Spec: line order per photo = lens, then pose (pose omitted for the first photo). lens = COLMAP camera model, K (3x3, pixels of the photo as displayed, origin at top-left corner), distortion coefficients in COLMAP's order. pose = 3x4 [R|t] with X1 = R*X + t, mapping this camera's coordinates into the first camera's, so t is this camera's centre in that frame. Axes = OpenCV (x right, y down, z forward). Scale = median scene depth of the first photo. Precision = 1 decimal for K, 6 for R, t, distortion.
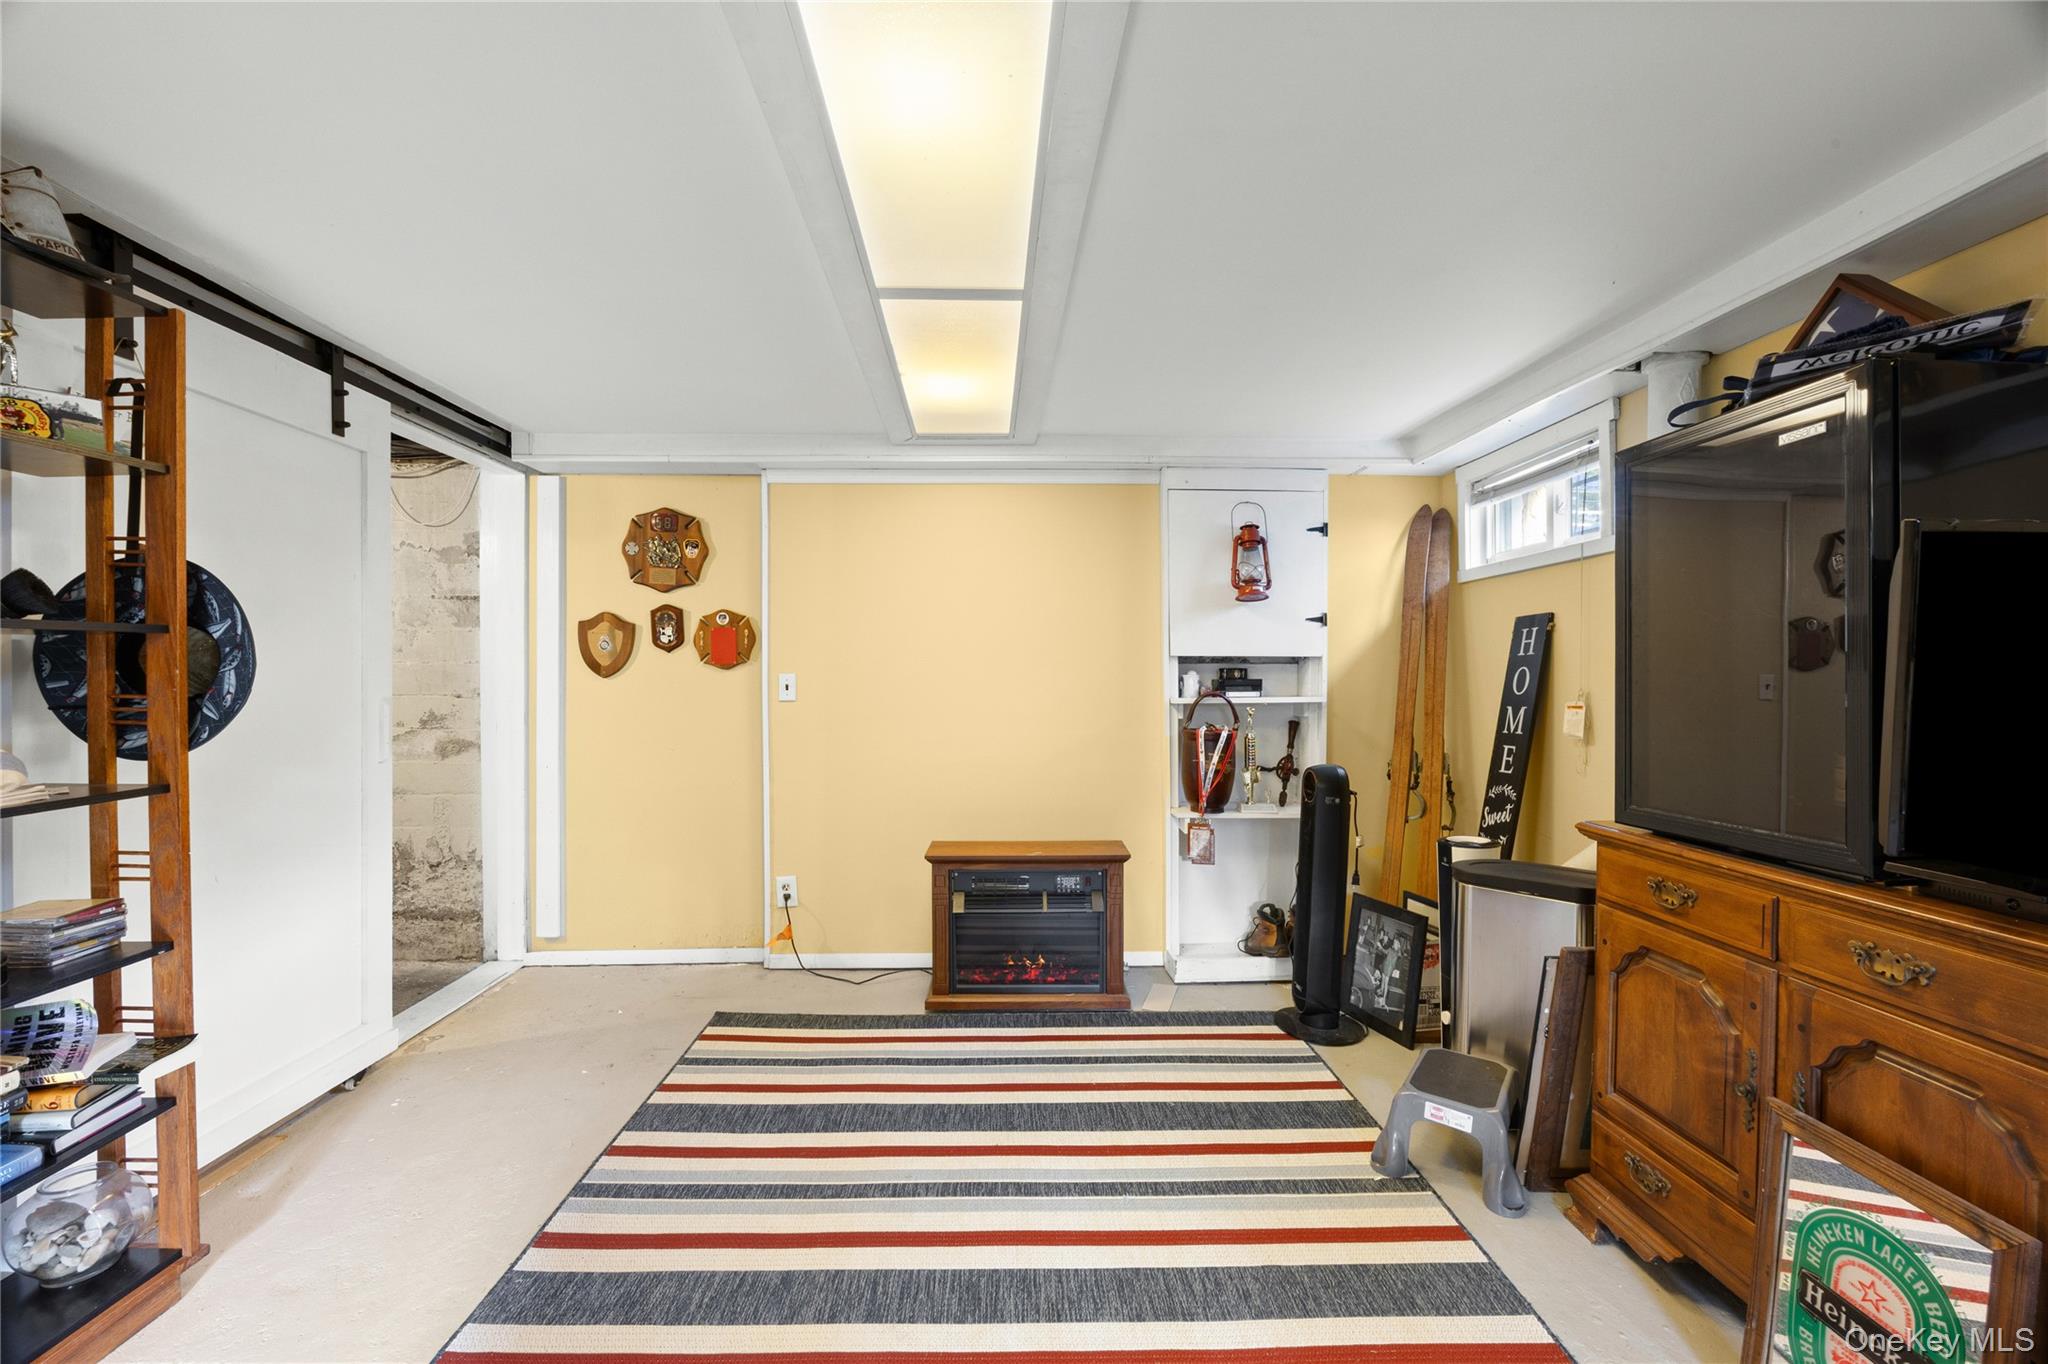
lens RADIAL K [[851.1, 0, 1014.2], [0, 851.1, 675.8], [0, 0, 1]] dist [-0.008934, 0.000261]
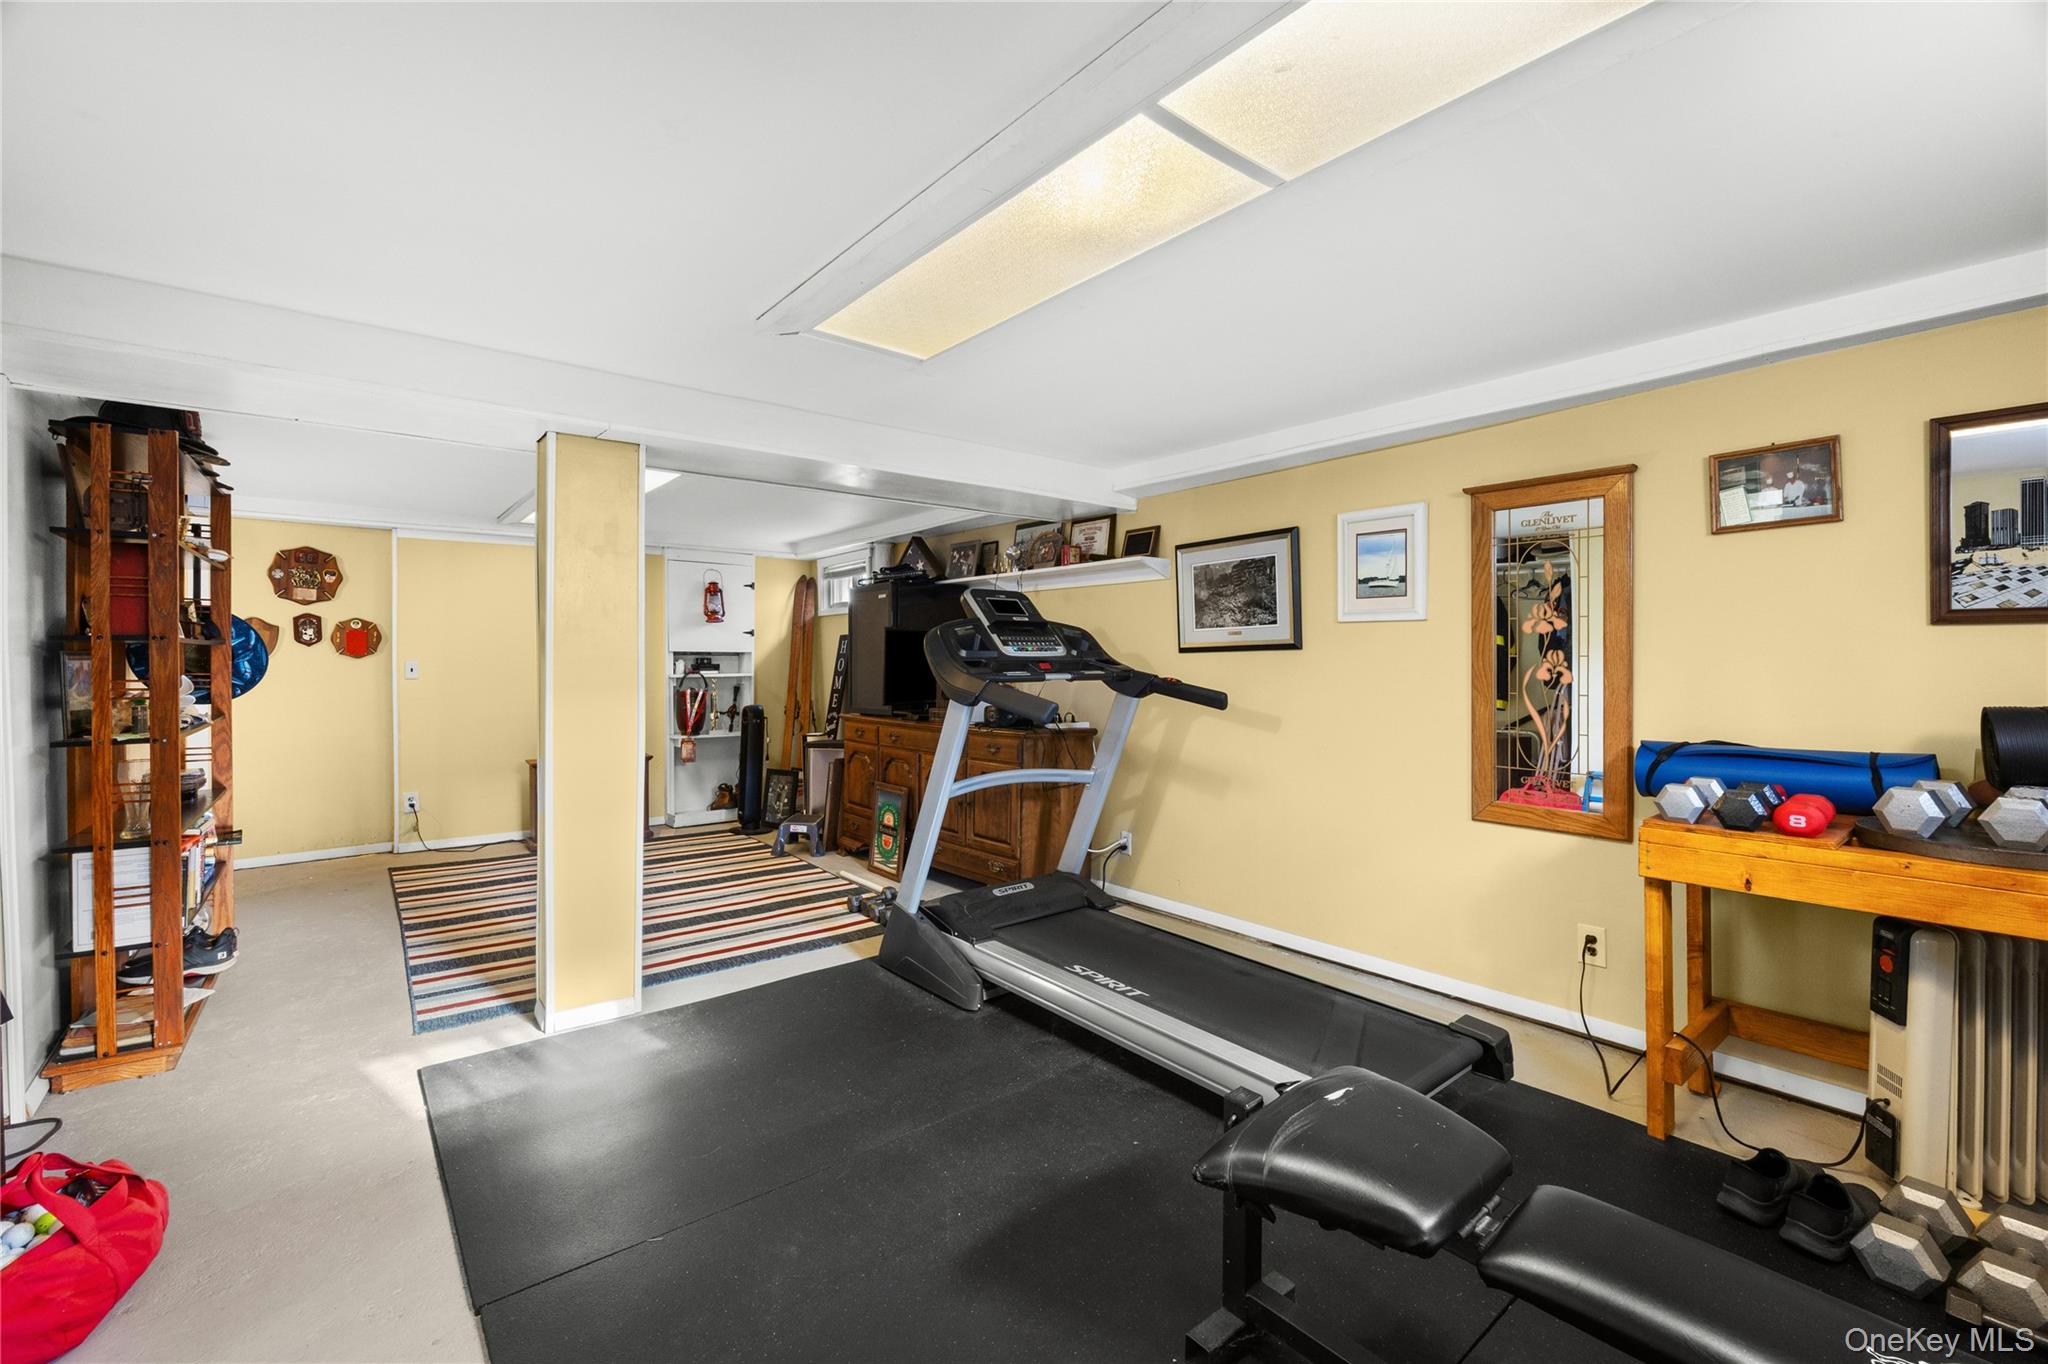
lens RADIAL K [[851.1, 0, 1023.5], [0, 851.1, 672.4], [0, 0, 1]] dist [-0.008934, 0.000261]
pose [[0.793703, -0.007485, 0.608260, -0.320827], [-0.001869, 0.999890, 0.014742, -0.006574], [-0.608303, -0.012838, 0.793601, -0.904320]]
